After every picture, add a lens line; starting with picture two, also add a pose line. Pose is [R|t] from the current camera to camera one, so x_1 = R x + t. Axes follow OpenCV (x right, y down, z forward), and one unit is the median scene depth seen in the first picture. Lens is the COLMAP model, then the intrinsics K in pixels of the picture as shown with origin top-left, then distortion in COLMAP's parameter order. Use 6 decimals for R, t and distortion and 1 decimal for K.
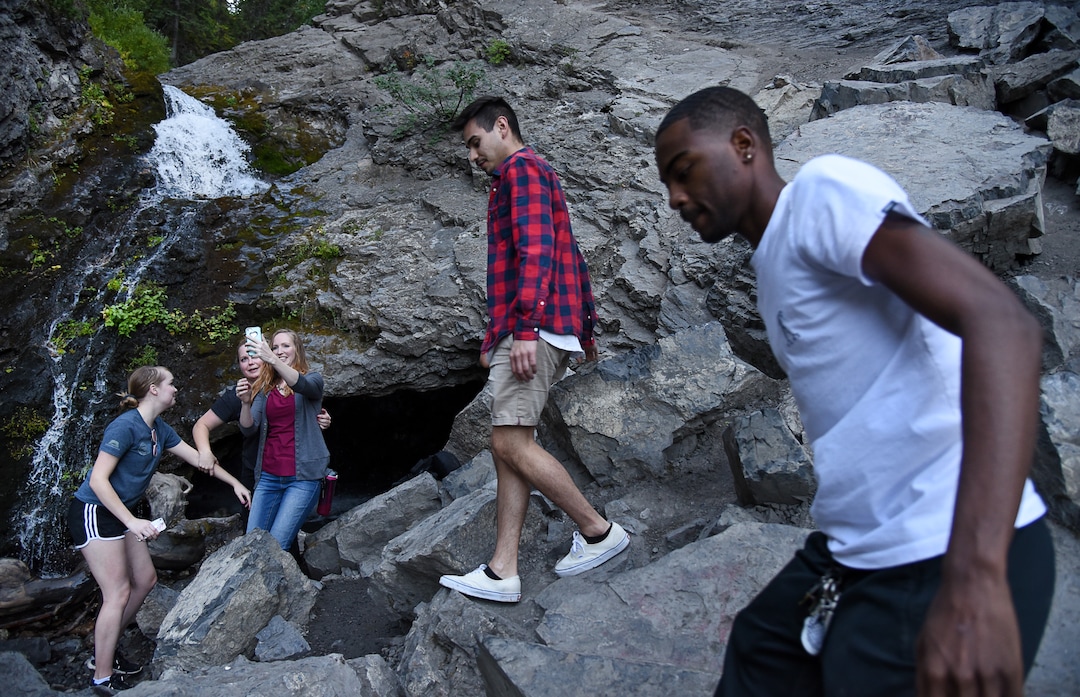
lens RADIAL K [[772.2, 0, 545.0], [0, 772.2, 345.5], [0, 0, 1]] dist [-0.106170, 0.060501]
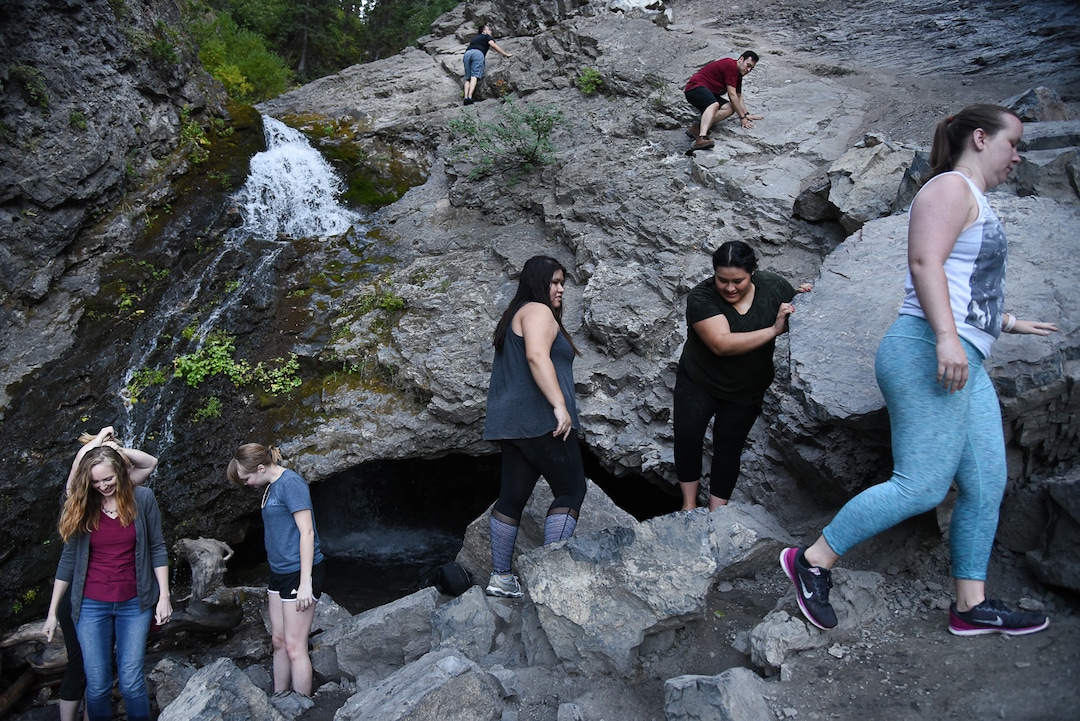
lens RADIAL K [[770.3, 0, 533.0], [0, 770.3, 371.0], [0, 0, 1]] dist [-0.101149, 0.050271]
pose [[0.984588, 0.043838, -0.169308, 0.071152], [-0.038098, 0.998588, 0.037008, -0.084470], [0.170692, -0.029988, 0.984868, 0.054115]]
